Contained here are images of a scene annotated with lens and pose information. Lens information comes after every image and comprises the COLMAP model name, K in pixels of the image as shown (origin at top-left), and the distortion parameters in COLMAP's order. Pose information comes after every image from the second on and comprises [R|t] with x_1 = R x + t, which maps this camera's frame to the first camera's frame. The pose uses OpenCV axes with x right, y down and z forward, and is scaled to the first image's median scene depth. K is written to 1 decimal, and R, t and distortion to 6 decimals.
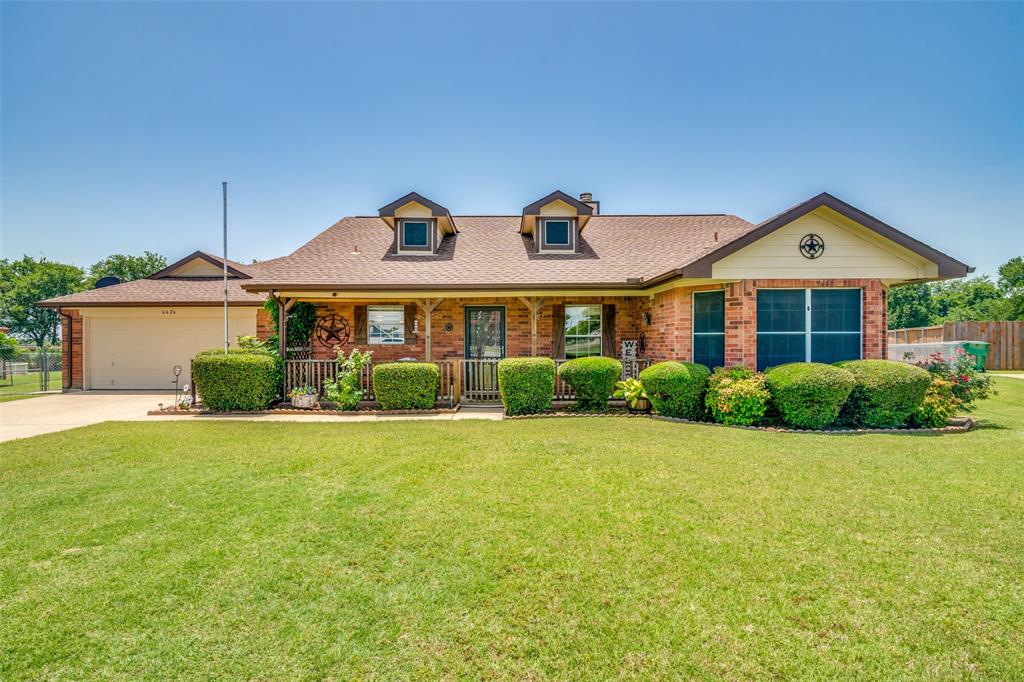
lens RADIAL K [[479.8, 0, 508.7], [0, 479.8, 346.6], [0, 0, 1]] dist [-0.022017, -0.001170]
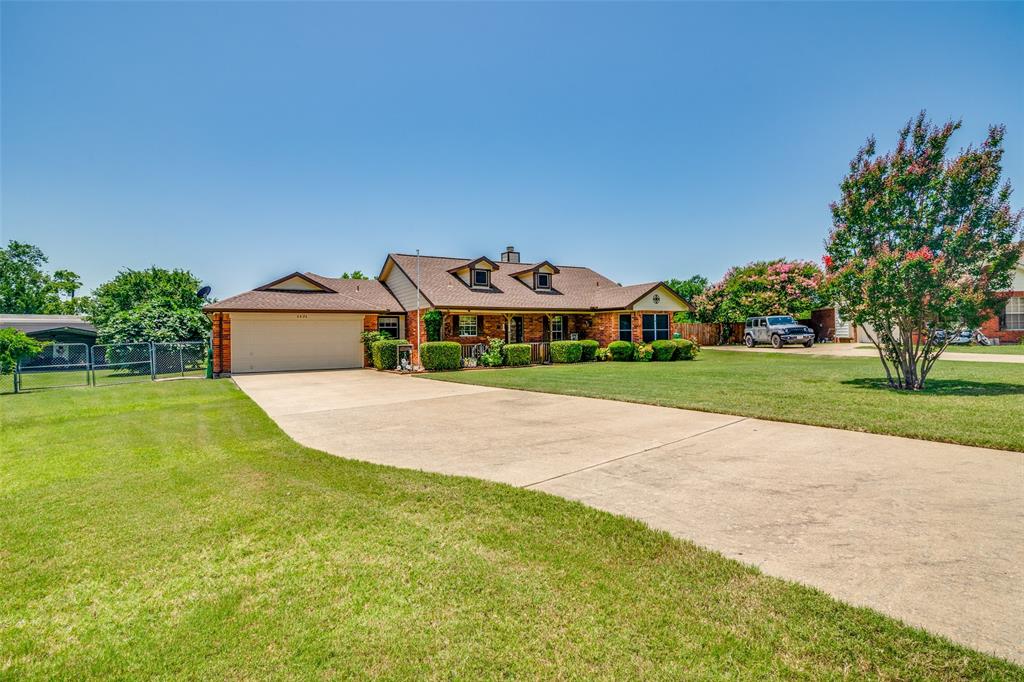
lens RADIAL K [[479.8, 0, 513.1], [0, 479.8, 338.3], [0, 0, 1]] dist [-0.022017, -0.001170]
pose [[0.857708, -0.012854, 0.513976, -1.339973], [0.016293, 0.999865, -0.002185, 0.011777], [-0.513878, 0.010248, 0.857802, -0.857939]]
